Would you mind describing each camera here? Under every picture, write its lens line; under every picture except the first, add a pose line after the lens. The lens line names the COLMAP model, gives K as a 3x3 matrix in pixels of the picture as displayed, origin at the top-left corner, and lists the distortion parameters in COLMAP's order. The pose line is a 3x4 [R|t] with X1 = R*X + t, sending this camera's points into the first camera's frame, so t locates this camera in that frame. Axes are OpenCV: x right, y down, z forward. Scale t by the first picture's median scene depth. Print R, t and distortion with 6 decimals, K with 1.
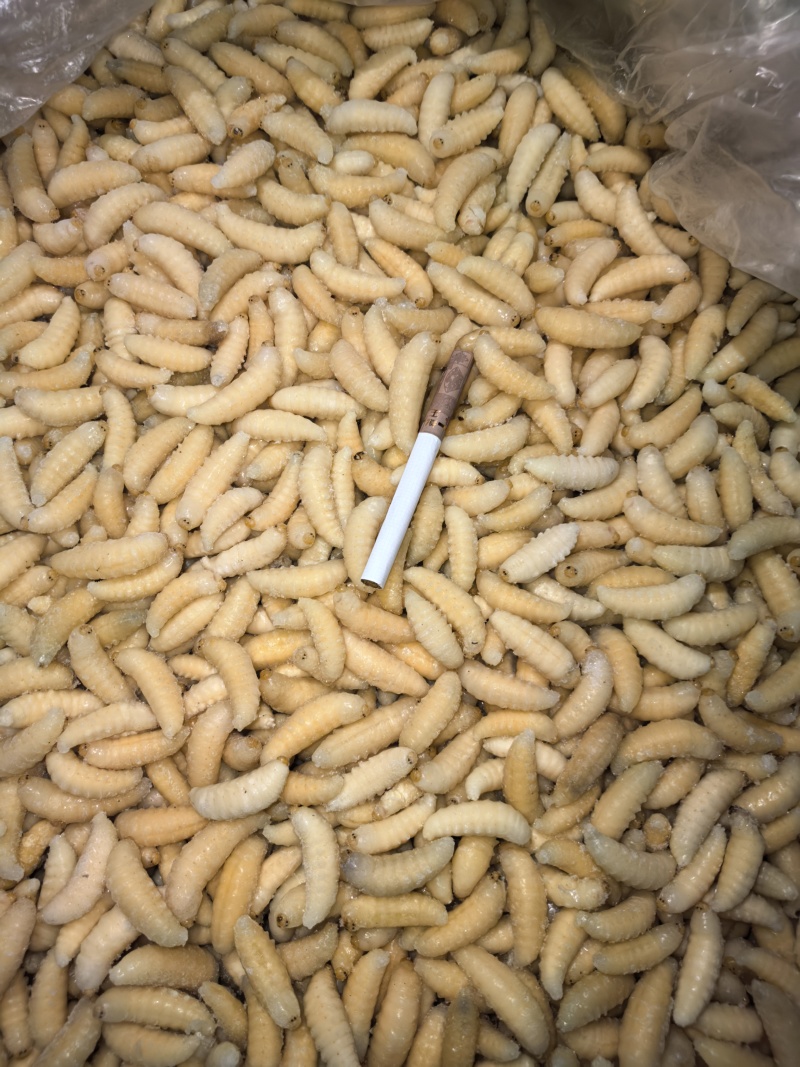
lens RADIAL K [[813.3, 0, 400.0], [0, 813.3, 533.5], [0, 0, 1]] dist [0.028137, -0.052964]
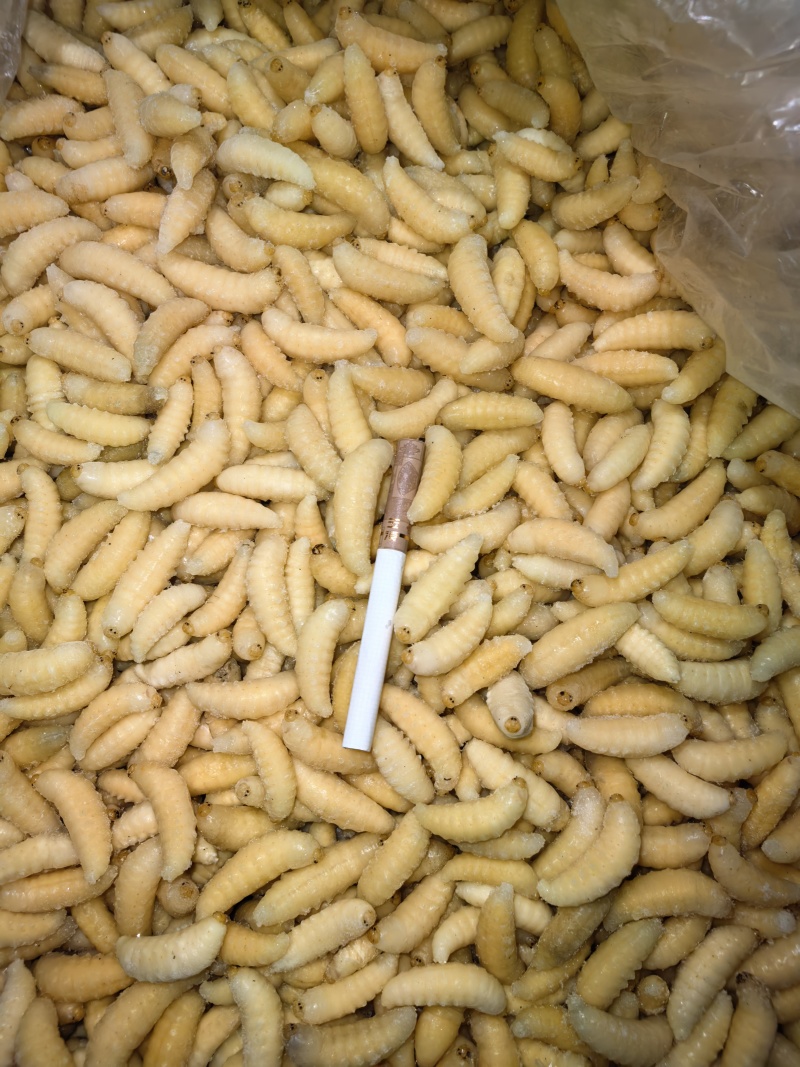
lens RADIAL K [[809.0, 0, 400.0], [0, 809.0, 533.5], [0, 0, 1]] dist [-0.005416, -0.008913]
pose [[0.999543, 0.016802, -0.025117, 0.057483], [-0.015244, 0.998022, 0.060985, -0.168235], [0.026092, -0.060574, 0.997823, 0.161361]]
